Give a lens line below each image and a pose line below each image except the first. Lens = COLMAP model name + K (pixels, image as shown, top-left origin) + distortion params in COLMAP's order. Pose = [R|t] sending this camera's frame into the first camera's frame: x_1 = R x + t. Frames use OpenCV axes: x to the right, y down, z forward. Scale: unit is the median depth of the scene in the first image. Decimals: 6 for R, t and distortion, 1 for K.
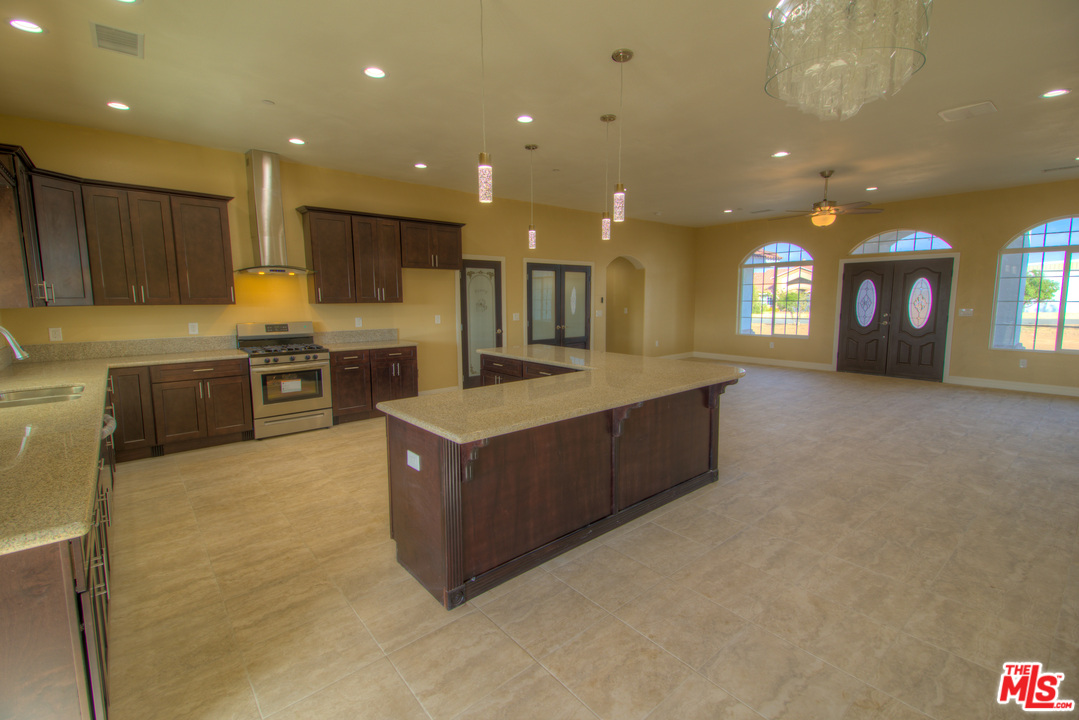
lens RADIAL K [[473.3, 0, 551.5], [0, 473.3, 353.8], [0, 0, 1]] dist [0.030135, -0.000607]
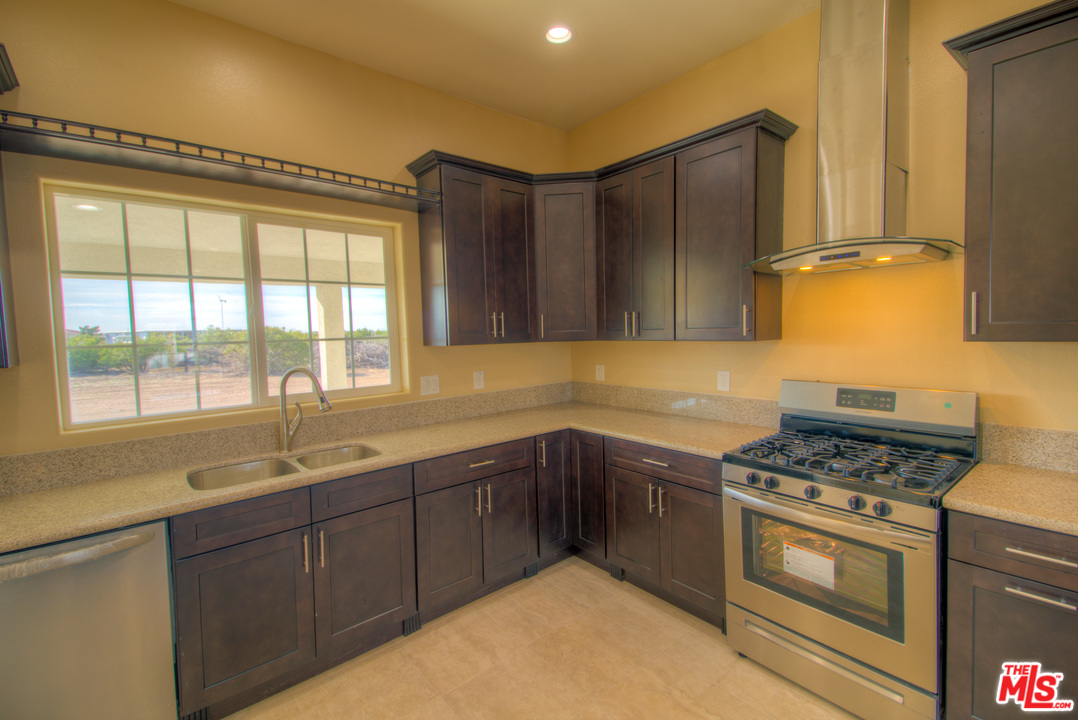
lens RADIAL K [[479.0, 0, 544.5], [0, 479.0, 352.2], [0, 0, 1]] dist [0.076533, -0.035038]
pose [[-0.017760, 0.054345, -0.998364, -0.156481], [-0.096755, 0.993742, 0.055814, -0.088217], [0.995150, 0.097588, -0.012391, 0.719650]]
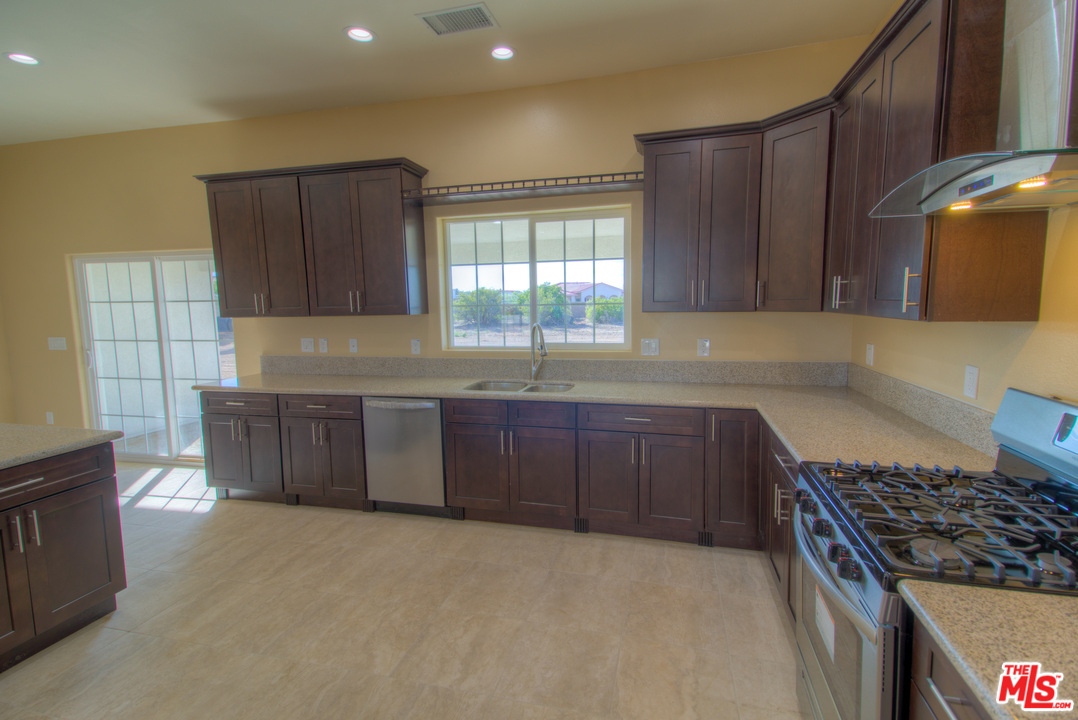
lens RADIAL K [[497.9, 0, 543.1], [0, 497.9, 351.9], [0, 0, 1]] dist [0.048125, -0.000185]
pose [[-0.830032, 0.076073, -0.552503, -0.237115], [-0.048840, 0.976933, 0.207884, -0.126218], [0.555573, 0.199534, -0.807171, 1.022011]]
